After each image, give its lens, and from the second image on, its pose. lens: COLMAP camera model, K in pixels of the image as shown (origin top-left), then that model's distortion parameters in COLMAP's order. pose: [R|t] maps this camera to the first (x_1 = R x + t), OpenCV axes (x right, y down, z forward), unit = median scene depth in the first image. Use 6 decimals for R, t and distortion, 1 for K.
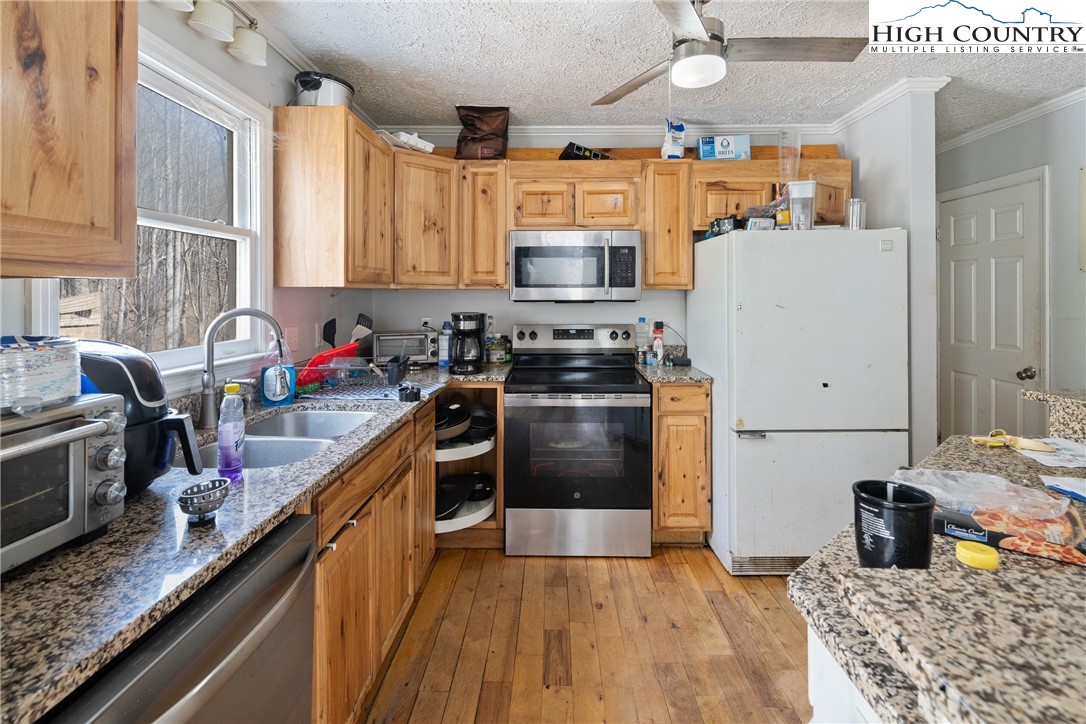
lens RADIAL K [[538.1, 0, 545.5], [0, 538.1, 291.6], [0, 0, 1]] dist [-0.001743, -0.000089]
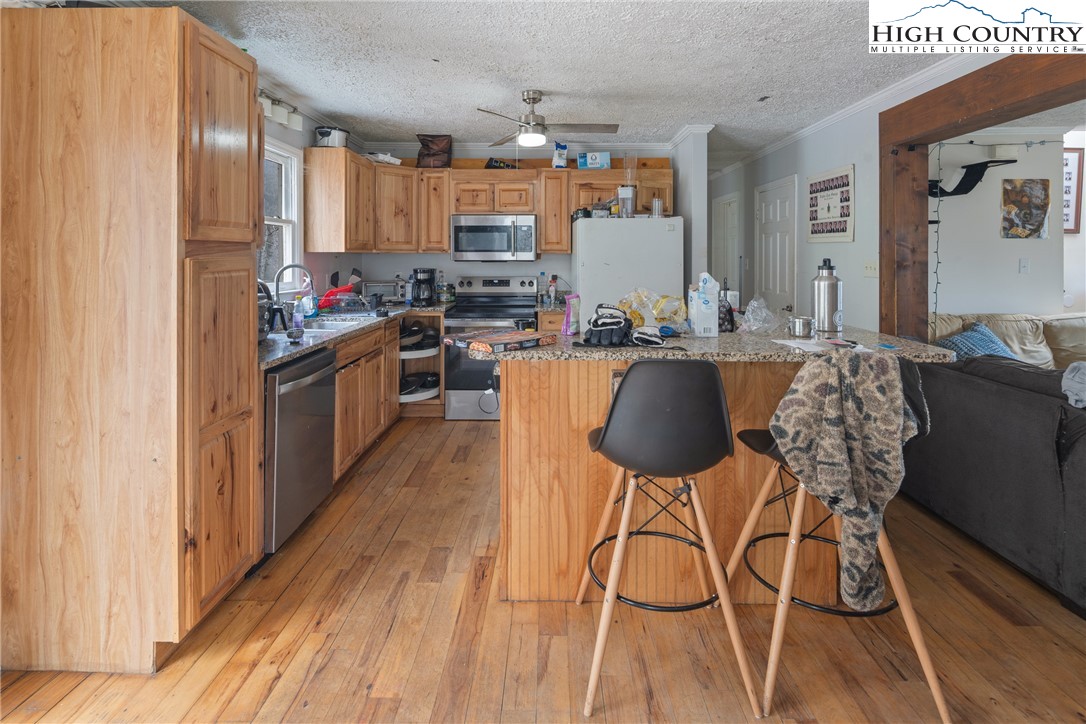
lens RADIAL K [[539.1, 0, 543.2], [0, 539.1, 255.3], [0, 0, 1]] dist [0.002089, -0.000145]
pose [[0.999944, 0.001240, 0.010554, 0.182963], [-0.001306, 0.999980, 0.006189, -0.008280], [-0.010546, -0.006202, 0.999925, -0.550610]]
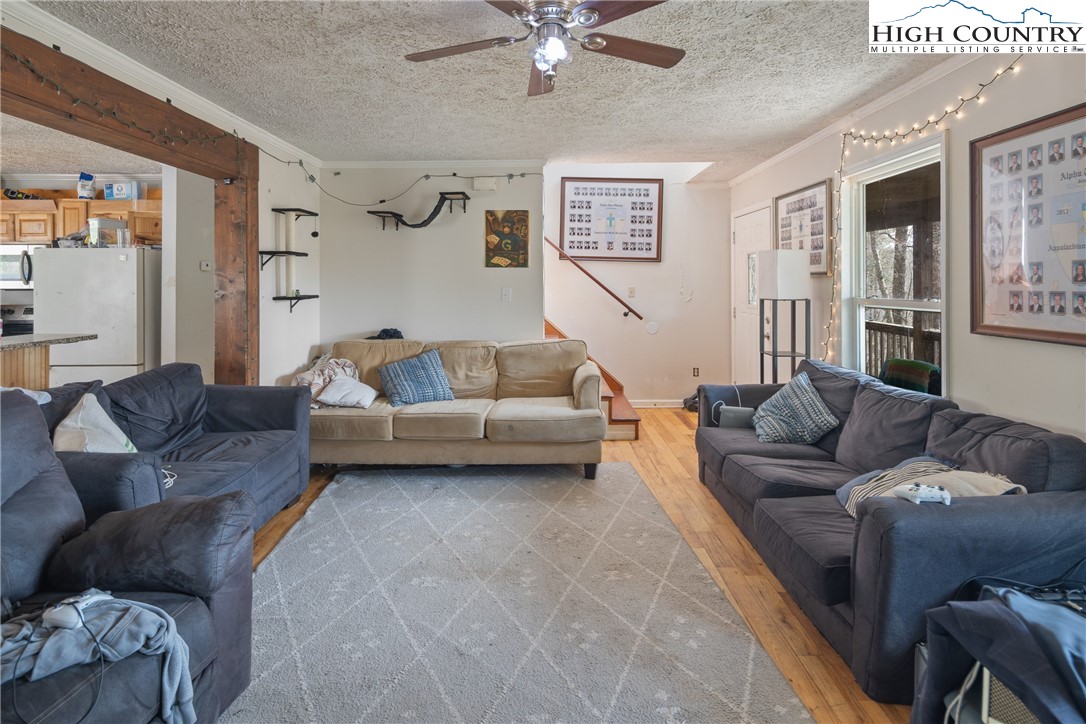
lens RADIAL K [[533.1, 0, 543.0], [0, 533.1, 282.3], [0, 0, 1]] dist [0.002573, -0.000001]
pose [[0.999879, 0.000614, 0.015524, 1.606022], [-0.000766, 0.999952, 0.009802, -0.020604], [-0.015518, -0.009813, 0.999831, -0.593925]]
